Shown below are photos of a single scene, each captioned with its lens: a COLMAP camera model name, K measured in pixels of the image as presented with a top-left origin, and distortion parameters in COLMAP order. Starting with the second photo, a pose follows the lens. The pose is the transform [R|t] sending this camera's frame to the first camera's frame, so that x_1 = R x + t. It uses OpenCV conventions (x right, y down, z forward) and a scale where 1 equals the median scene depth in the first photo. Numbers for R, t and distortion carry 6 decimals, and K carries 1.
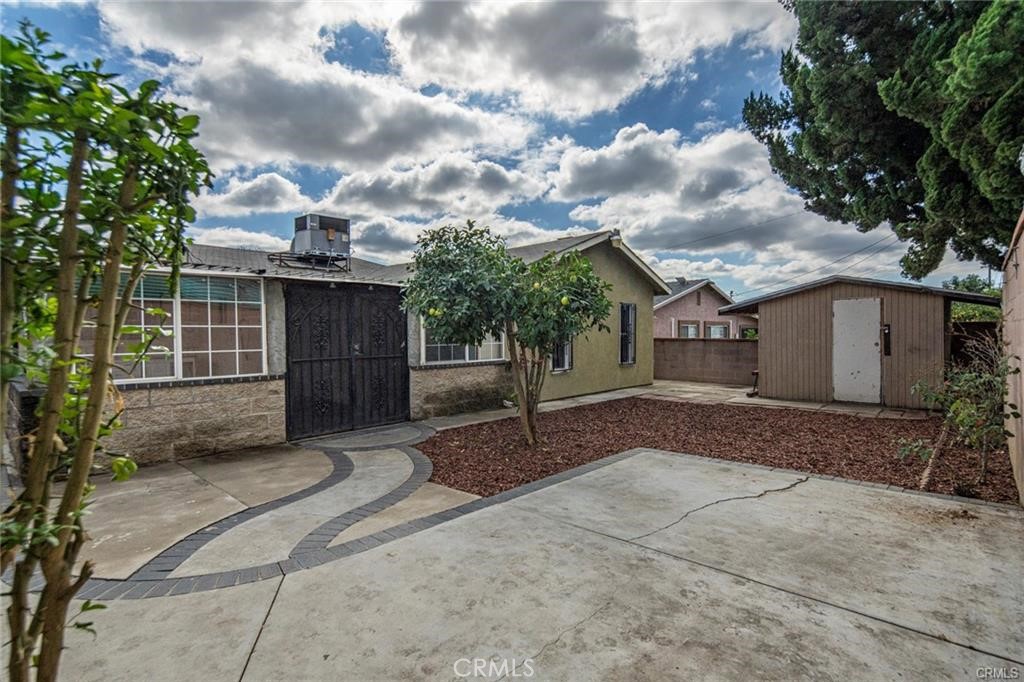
lens RADIAL K [[506.8, 0, 512.0], [0, 506.8, 341.0], [0, 0, 1]] dist [-0.001681, 0.000209]
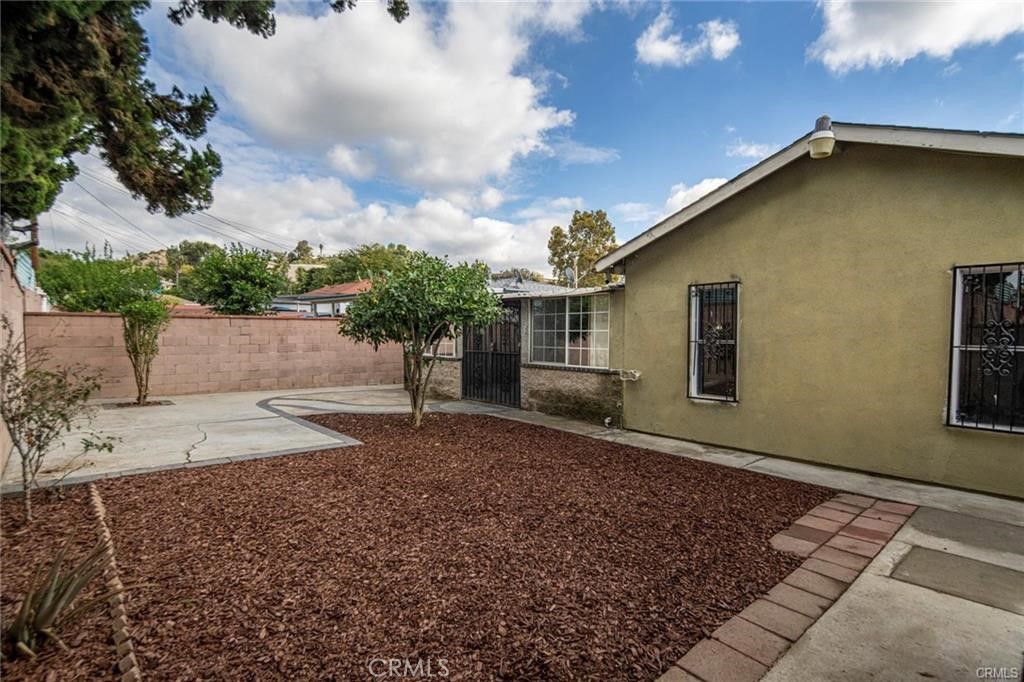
lens RADIAL K [[506.8, 0, 512.0], [0, 506.8, 341.0], [0, 0, 1]] dist [-0.001681, 0.000209]
pose [[-0.099746, 0.013367, -0.994923, 0.938888], [-0.033575, 0.999295, 0.016791, -0.021086], [0.994446, 0.035079, -0.099226, 1.029177]]
